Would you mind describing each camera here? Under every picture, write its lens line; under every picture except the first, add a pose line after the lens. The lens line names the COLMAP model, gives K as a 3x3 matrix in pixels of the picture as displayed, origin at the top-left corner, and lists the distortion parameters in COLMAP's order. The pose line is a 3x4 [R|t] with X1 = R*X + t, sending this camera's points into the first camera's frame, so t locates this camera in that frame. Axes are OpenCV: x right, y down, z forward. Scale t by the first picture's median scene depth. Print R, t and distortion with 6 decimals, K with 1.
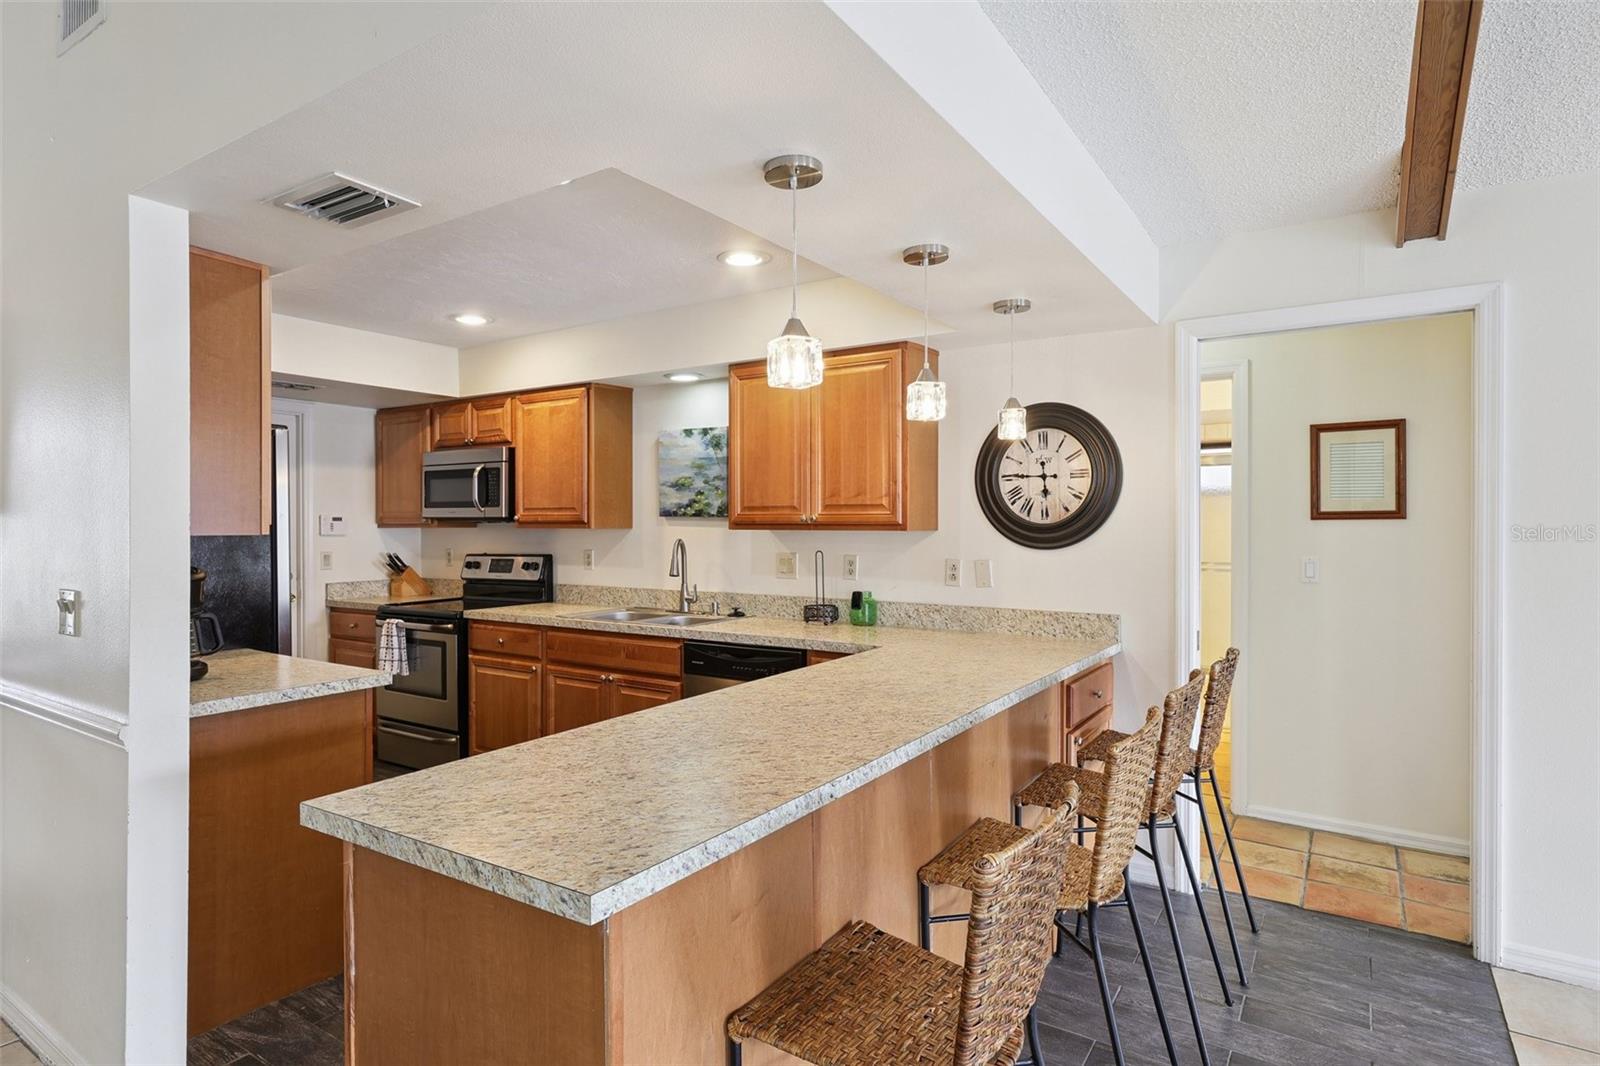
lens RADIAL K [[857.9, 0, 785.3], [0, 857.9, 526.8], [0, 0, 1]] dist [0.001384, 0.000105]
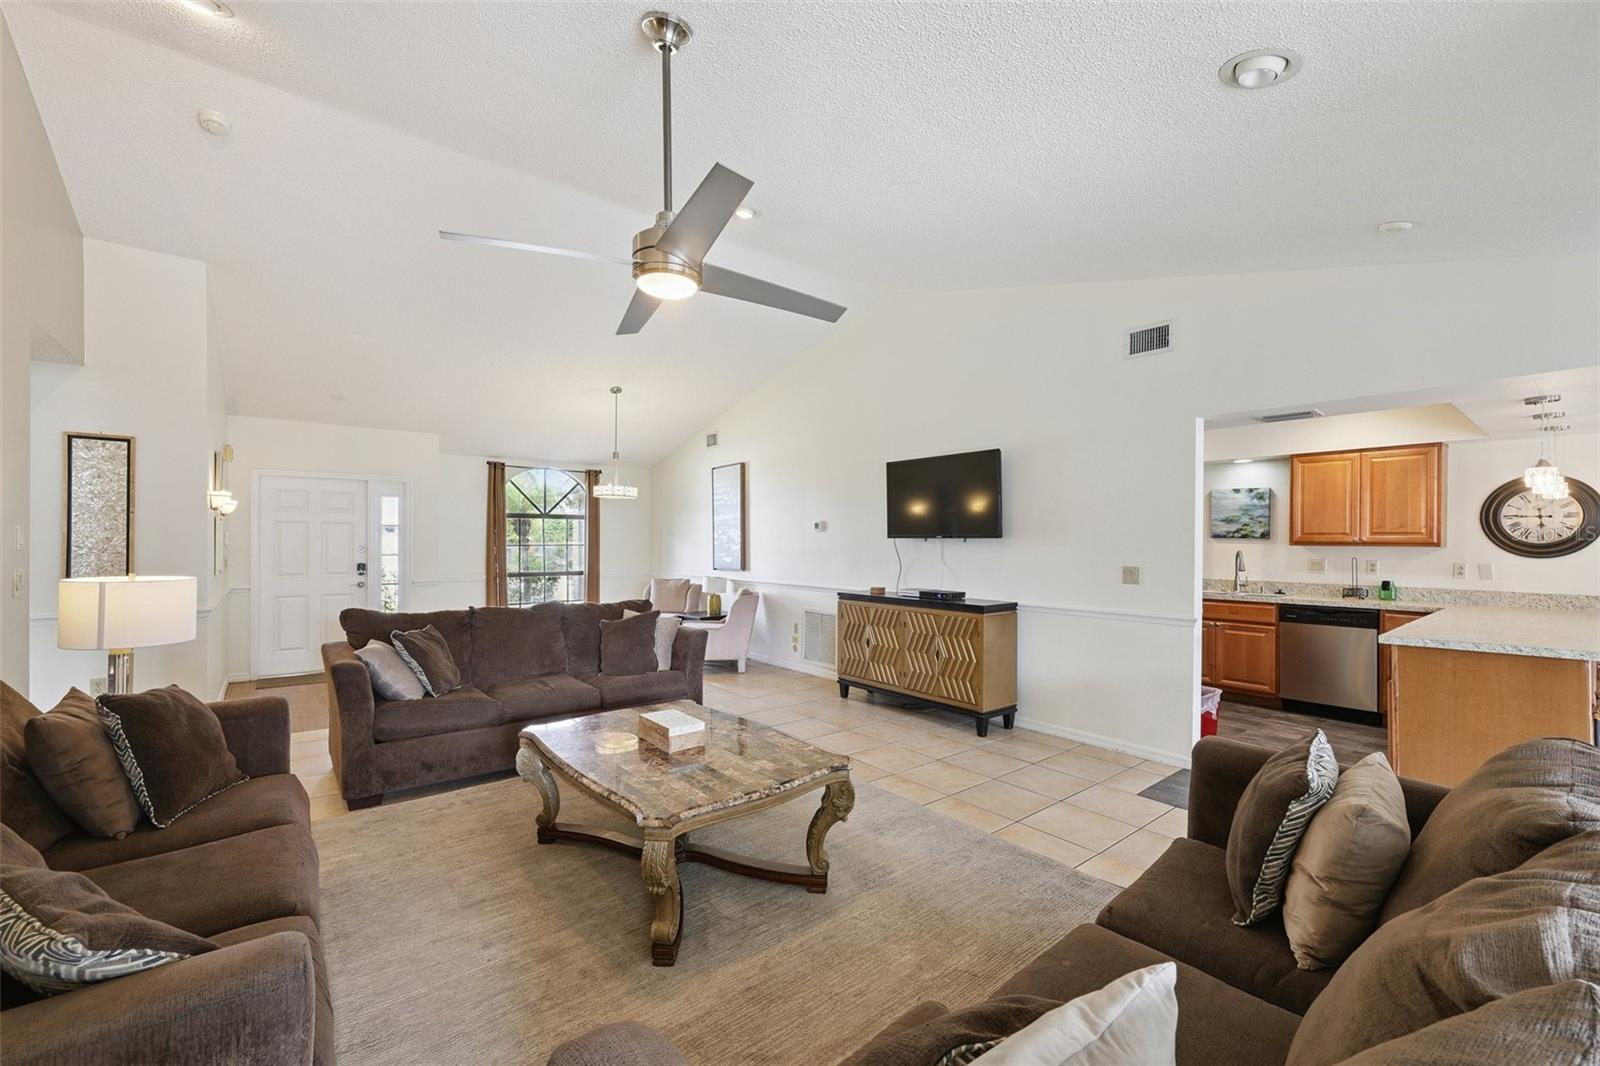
lens RADIAL K [[646.6, 0, 801.7], [0, 646.6, 537.9], [0, 0, 1]] dist [0.000830, 0.000043]
pose [[0.954952, 0.003362, -0.296742, -0.566821], [-0.005576, 0.999963, -0.006613, 0.001651], [0.296709, 0.007970, 0.954935, -0.539055]]
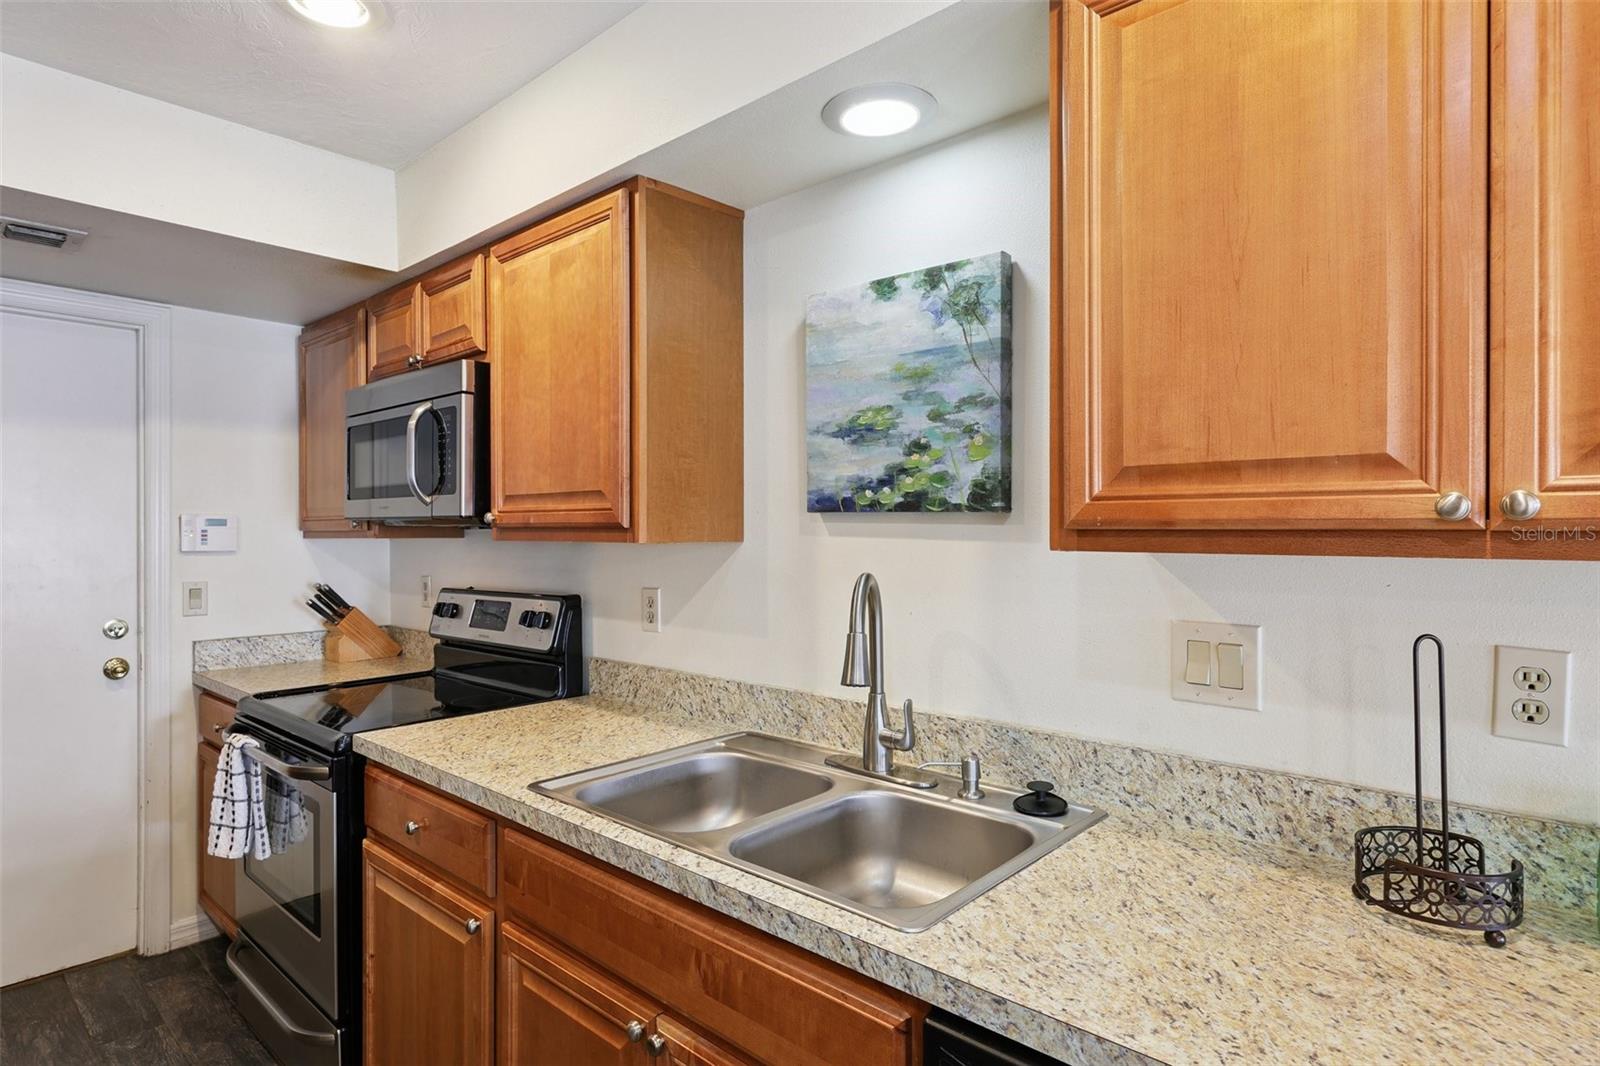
lens RADIAL K [[857.9, 0, 785.3], [0, 857.9, 526.8], [0, 0, 1]] dist [0.001384, 0.000105]
pose [[0.988036, -0.001725, -0.154213, -0.096735], [0.000741, 0.999979, -0.006438, -0.002718], [0.154220, 0.006247, 0.988017, 0.612589]]
